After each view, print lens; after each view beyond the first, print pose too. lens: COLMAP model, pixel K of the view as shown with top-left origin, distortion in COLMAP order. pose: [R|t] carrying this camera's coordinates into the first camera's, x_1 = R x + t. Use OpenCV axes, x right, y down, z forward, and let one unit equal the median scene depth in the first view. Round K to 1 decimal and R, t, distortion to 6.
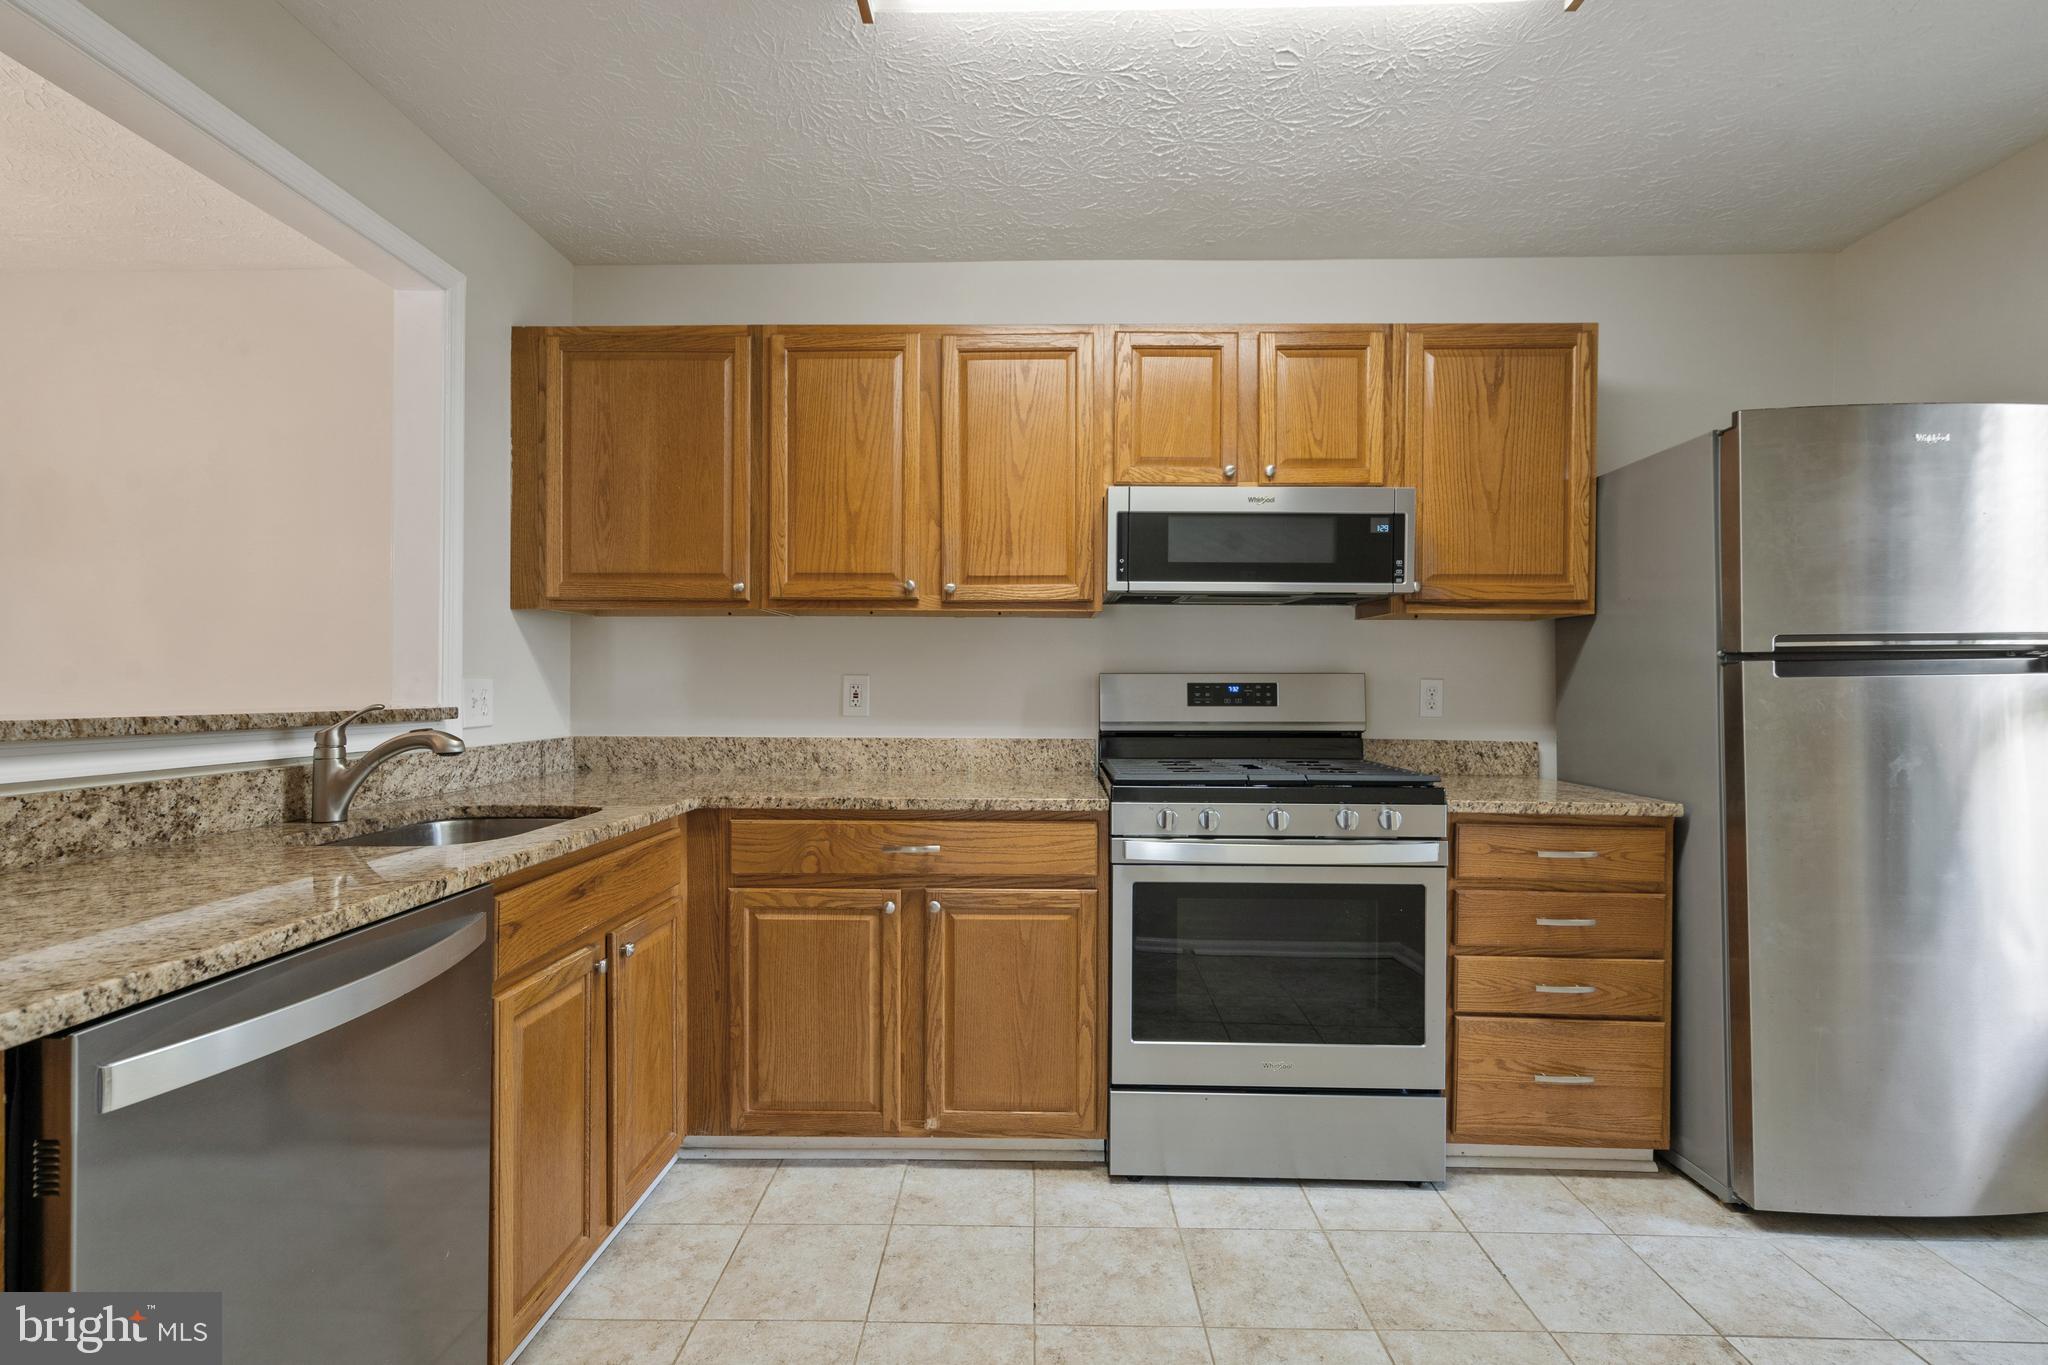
lens RADIAL K [[947.1, 0, 1026.8], [0, 947.1, 682.3], [0, 0, 1]] dist [-0.004227, 0.002595]
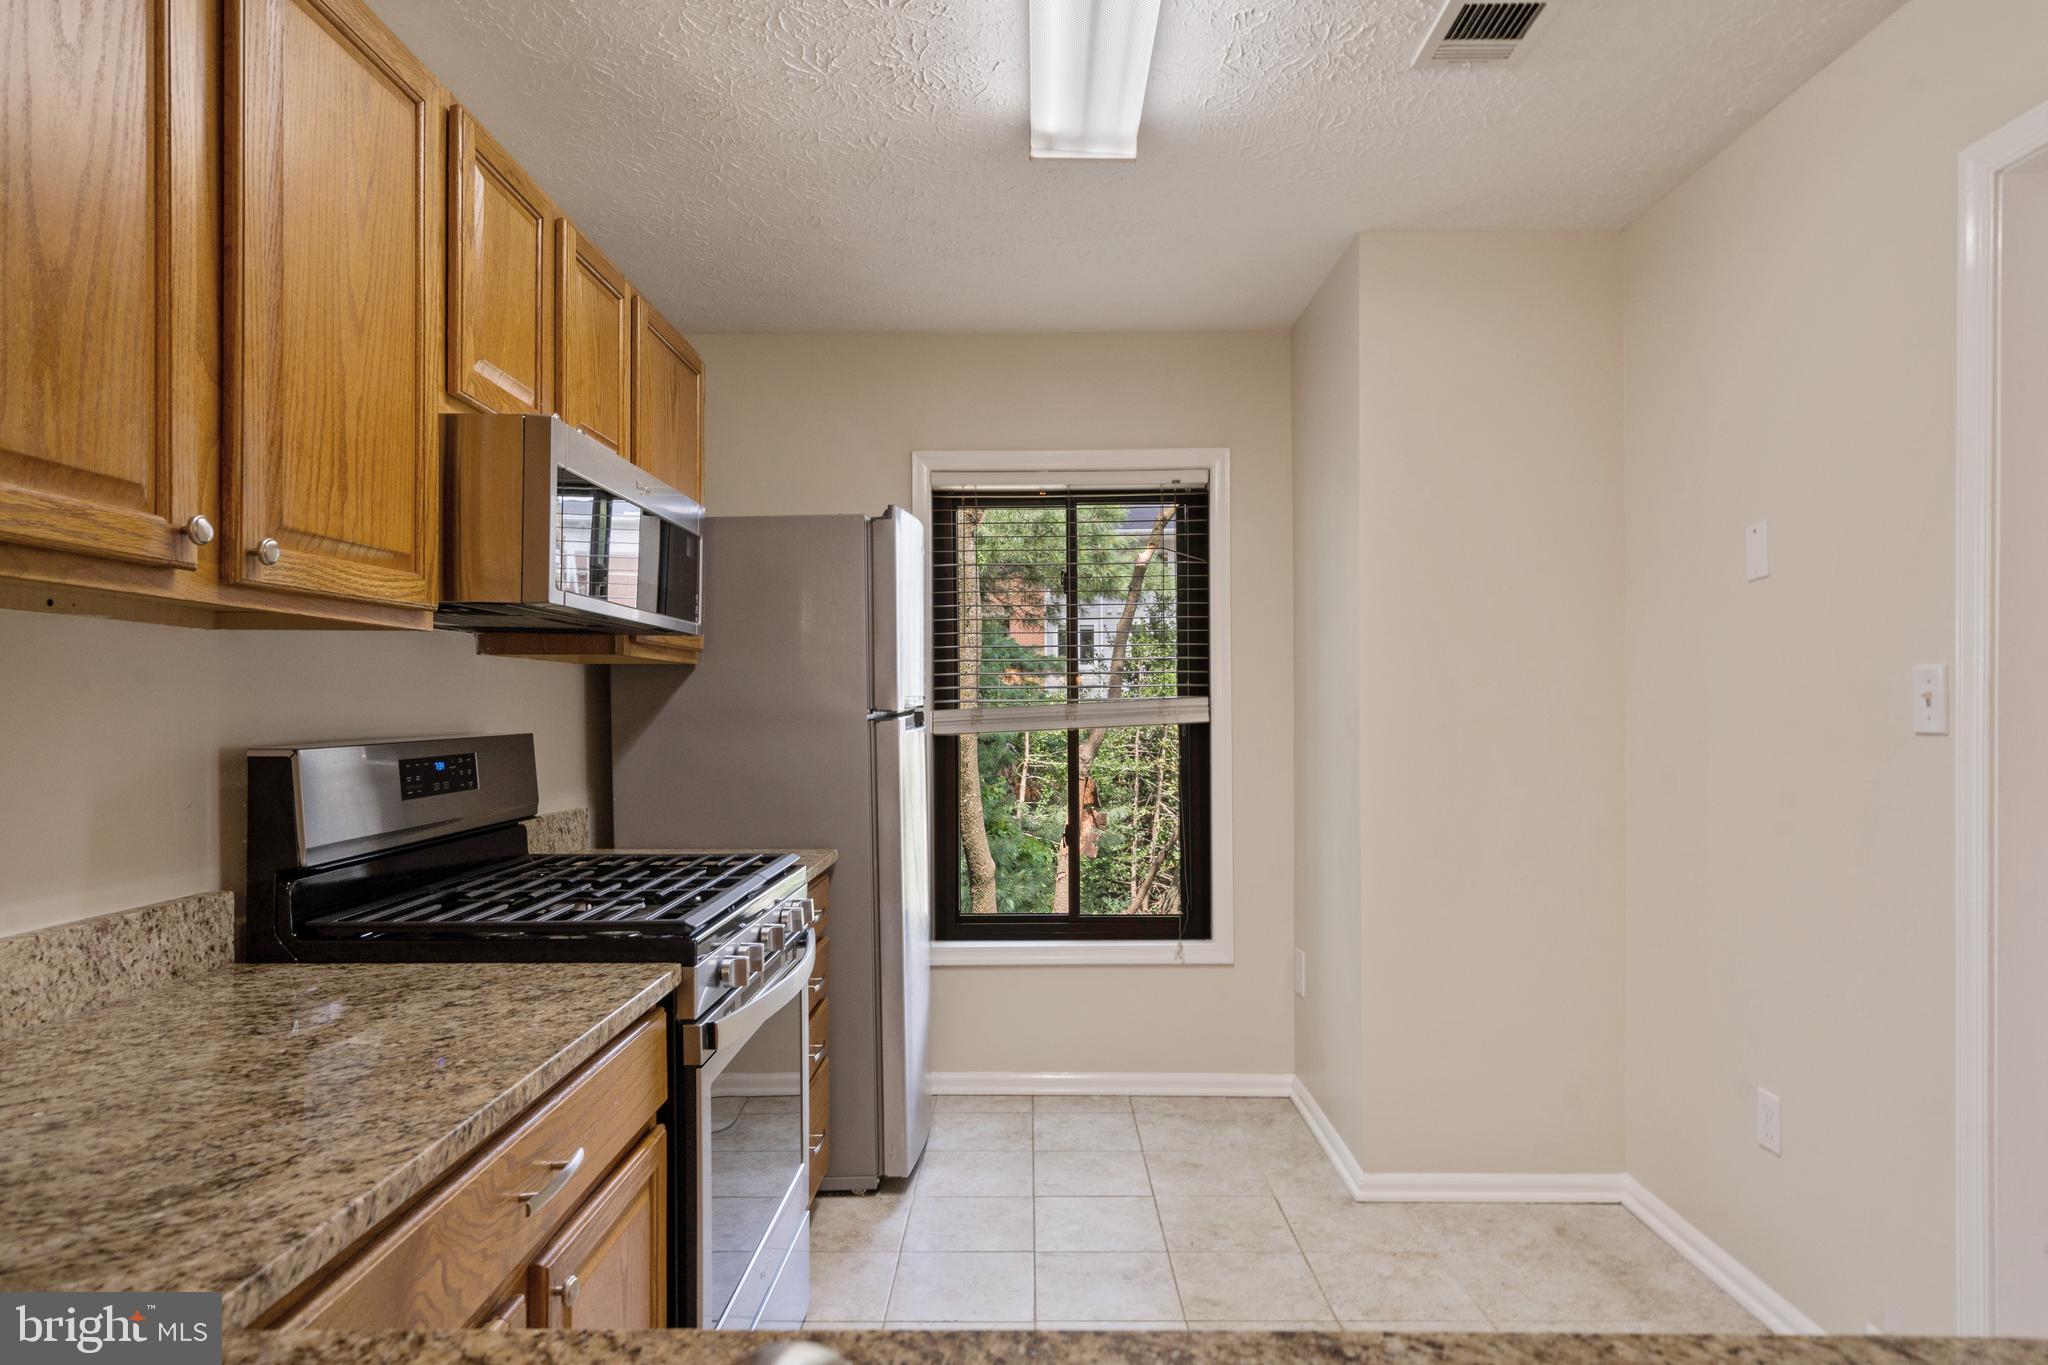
lens RADIAL K [[1177.9, 0, 1034.2], [0, 1177.9, 698.7], [0, 0, 1]] dist [-0.002447, 0.001961]
pose [[-0.017267, 0.000936, 0.999850, -0.652634], [0.001211, 0.999999, -0.000915, -0.042005], [-0.999850, 0.001195, -0.017268, 0.780149]]
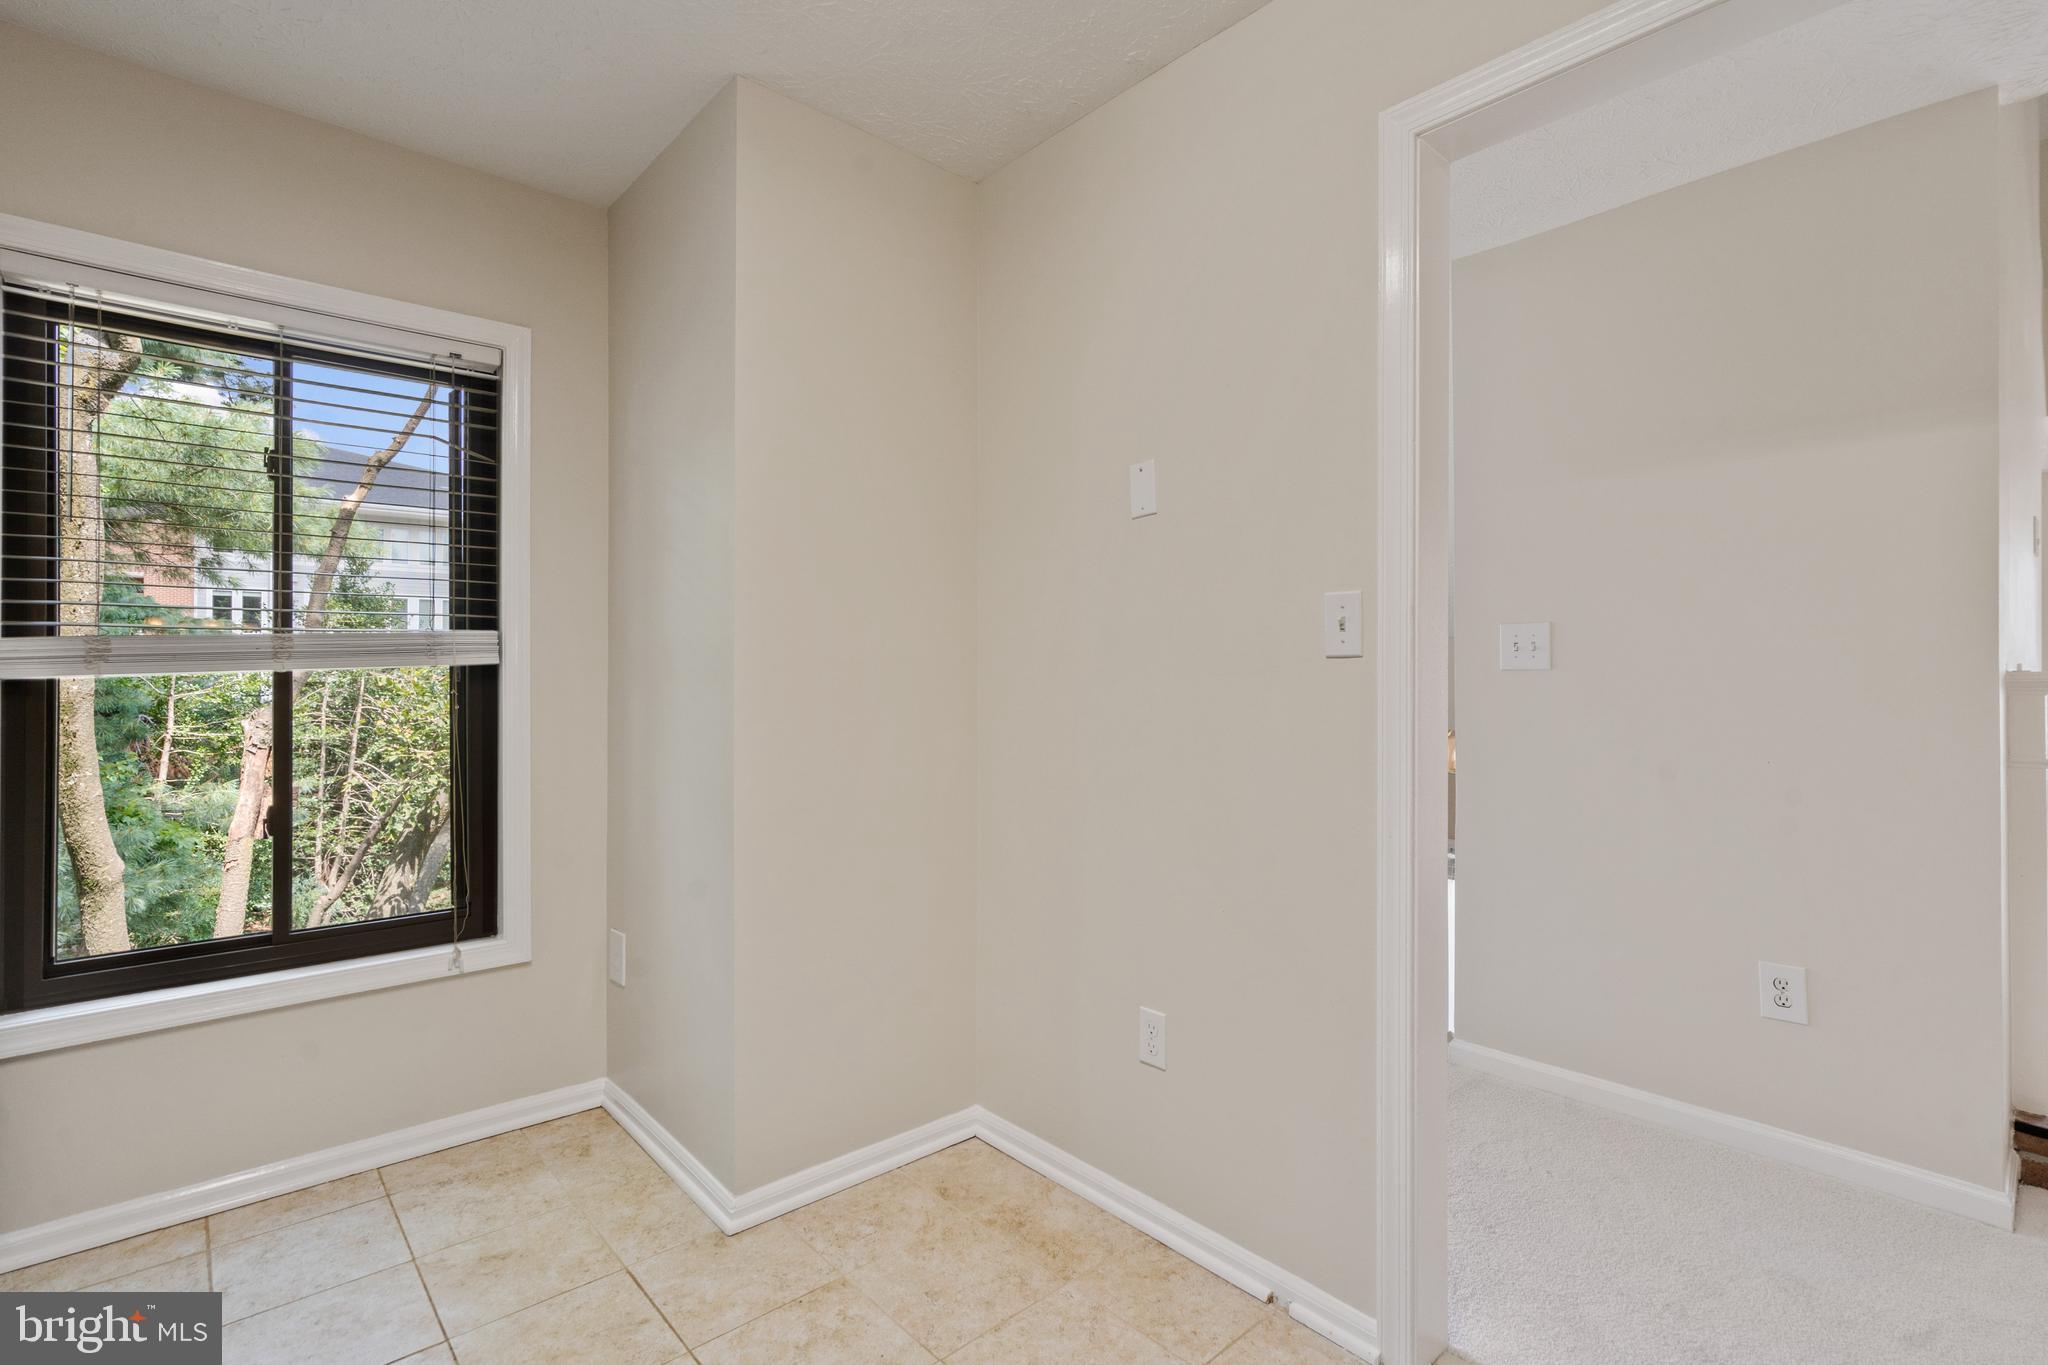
lens RADIAL K [[947.1, 0, 1006.0], [0, 947.1, 670.7], [0, 0, 1]] dist [-0.004227, 0.002595]
pose [[-0.672996, -0.000111, 0.739646, -0.150416], [-0.005900, 0.999969, -0.005217, 0.002050], [-0.739623, -0.007875, -0.672976, 0.800300]]
